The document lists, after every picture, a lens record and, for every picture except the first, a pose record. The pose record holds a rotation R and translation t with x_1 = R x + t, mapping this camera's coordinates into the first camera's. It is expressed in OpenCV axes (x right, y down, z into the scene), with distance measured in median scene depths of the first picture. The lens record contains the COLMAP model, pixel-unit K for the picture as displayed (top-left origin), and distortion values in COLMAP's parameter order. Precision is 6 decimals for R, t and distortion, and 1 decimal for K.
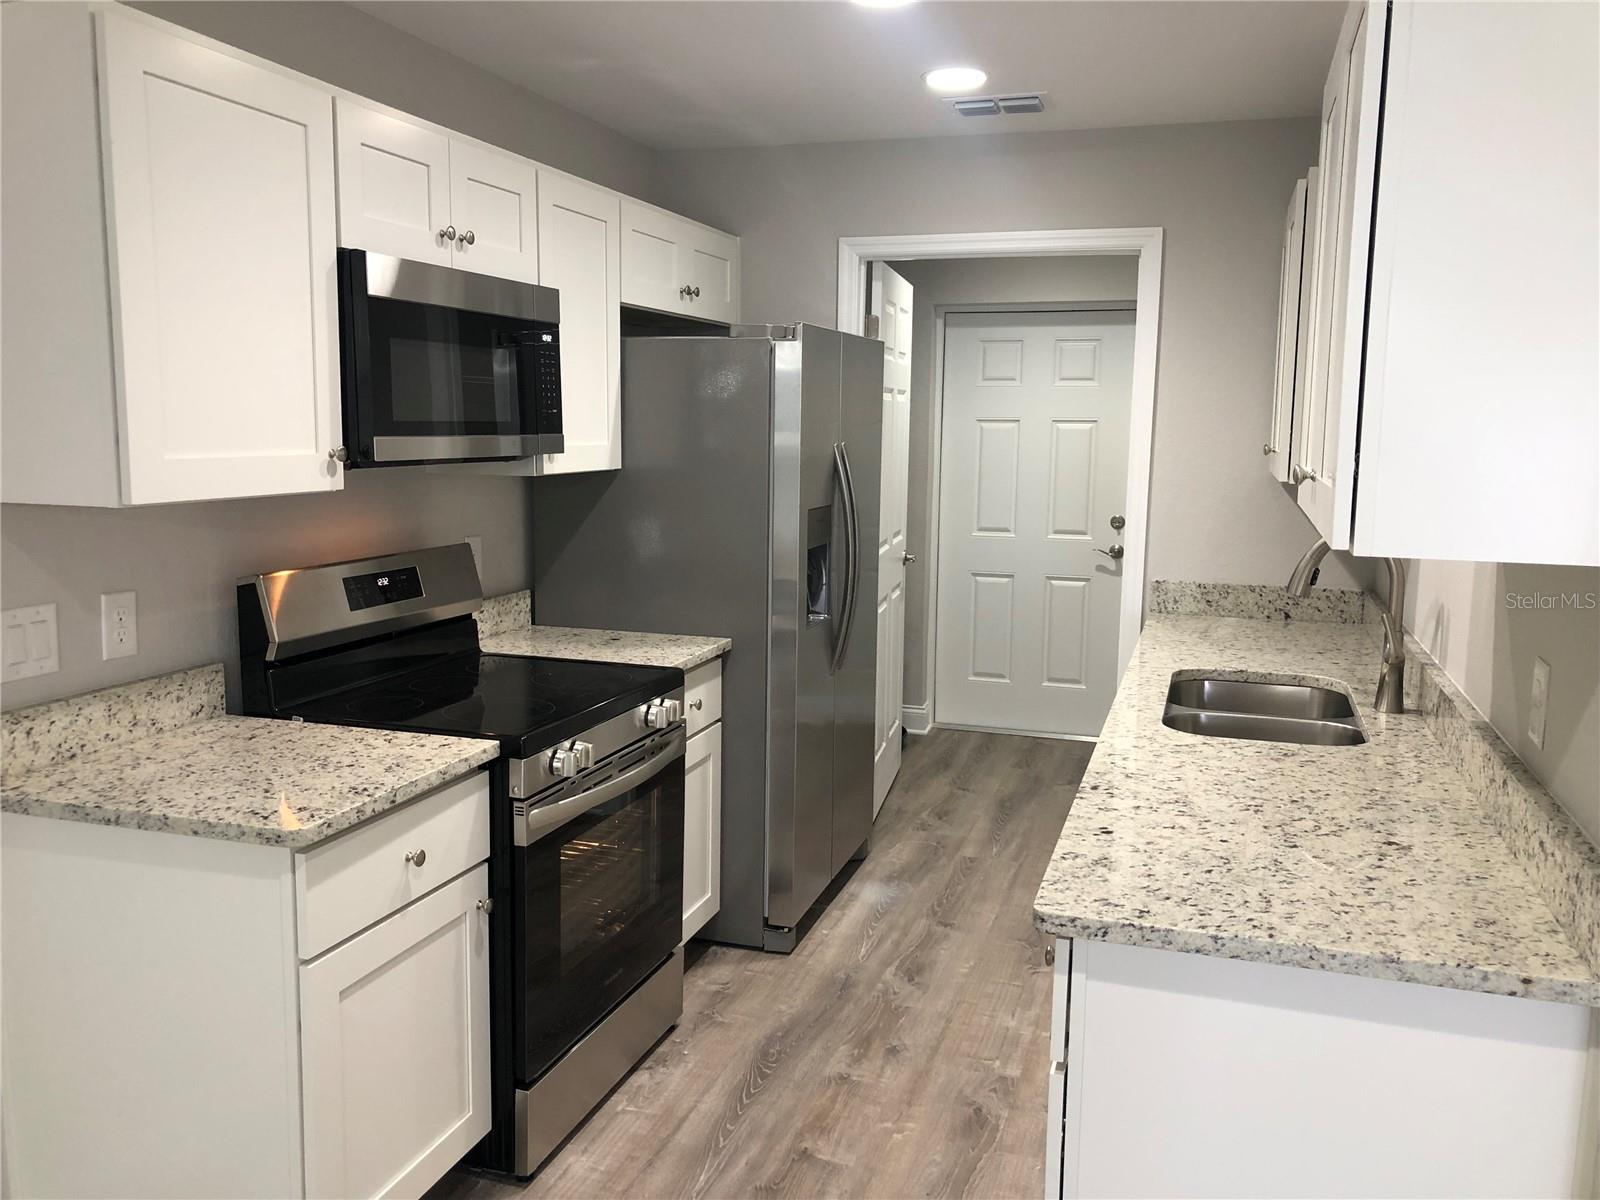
lens RADIAL K [[1311.6, 0, 802.9], [0, 1311.6, 586.3], [0, 0, 1]] dist [0.028263, -0.039085]
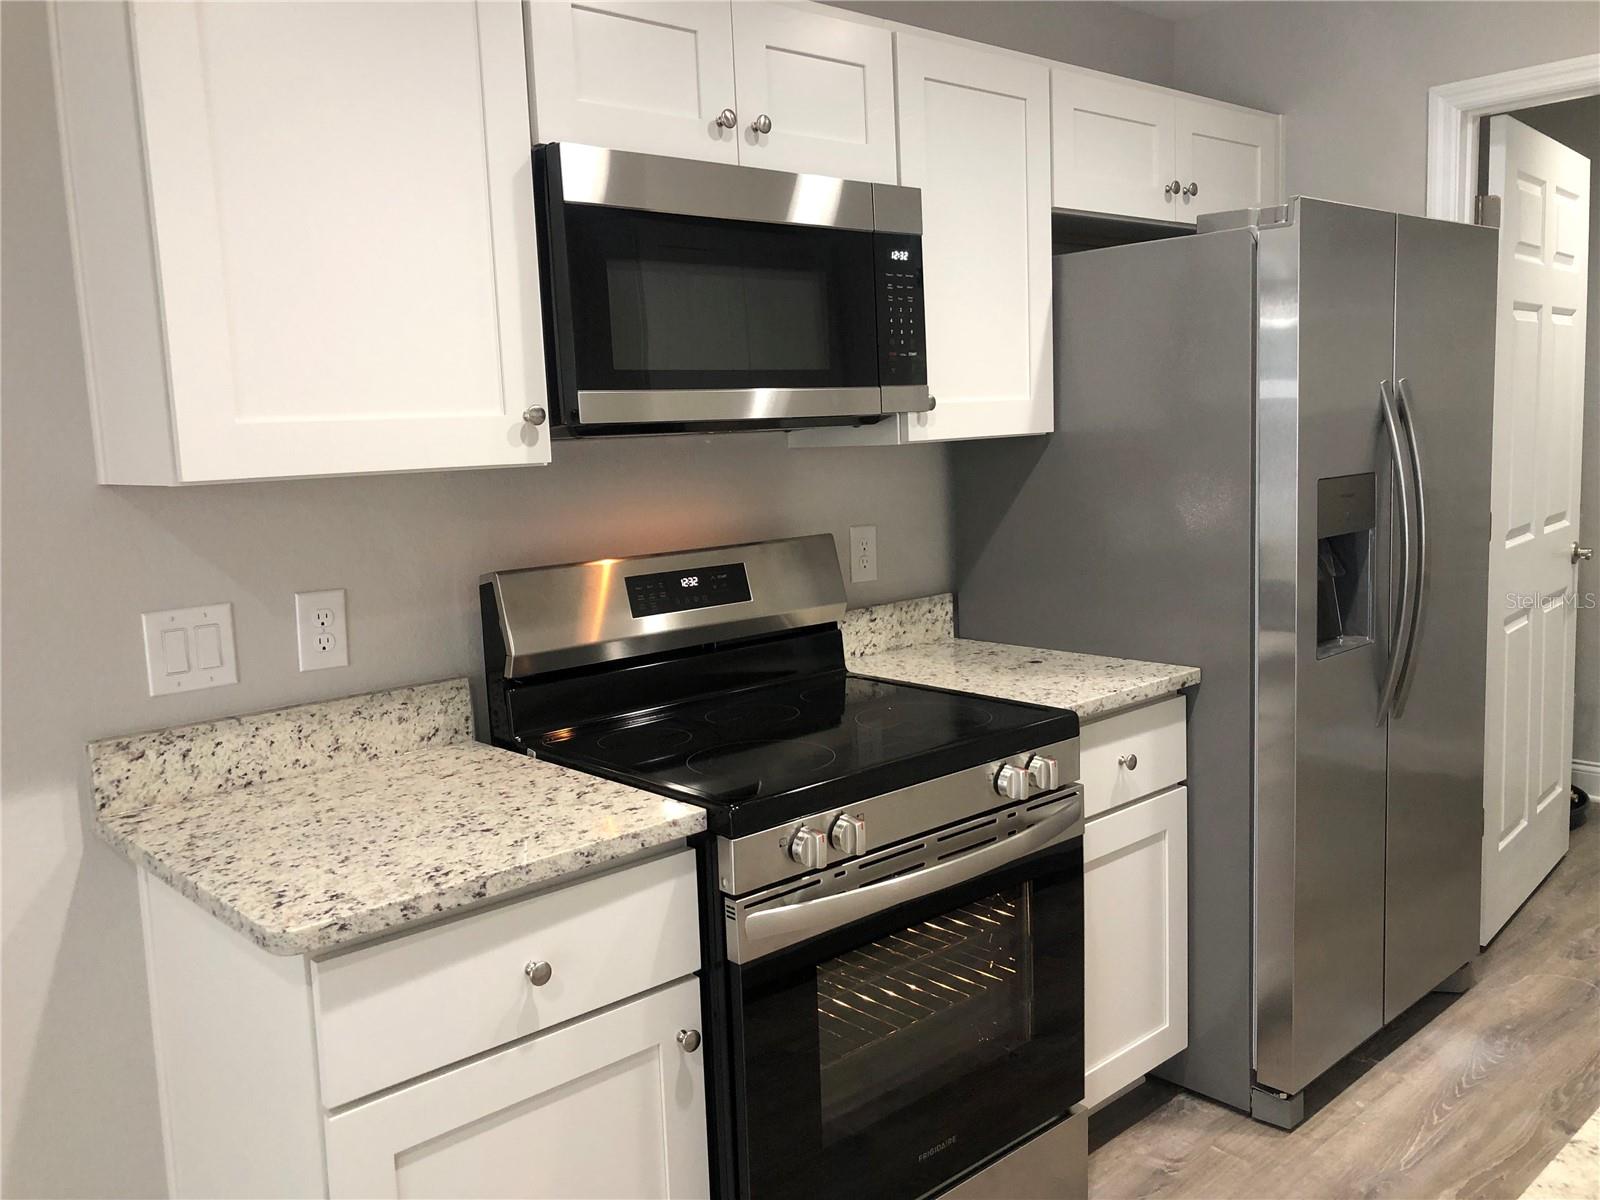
lens RADIAL K [[1311.6, 0, 789.8], [0, 1311.6, 588.1], [0, 0, 1]] dist [0.028263, -0.039085]
pose [[0.861115, 0.013826, -0.508222, 0.136097], [-0.011973, 0.999904, 0.006916, -0.005842], [0.508269, 0.000130, 0.861198, 0.341622]]
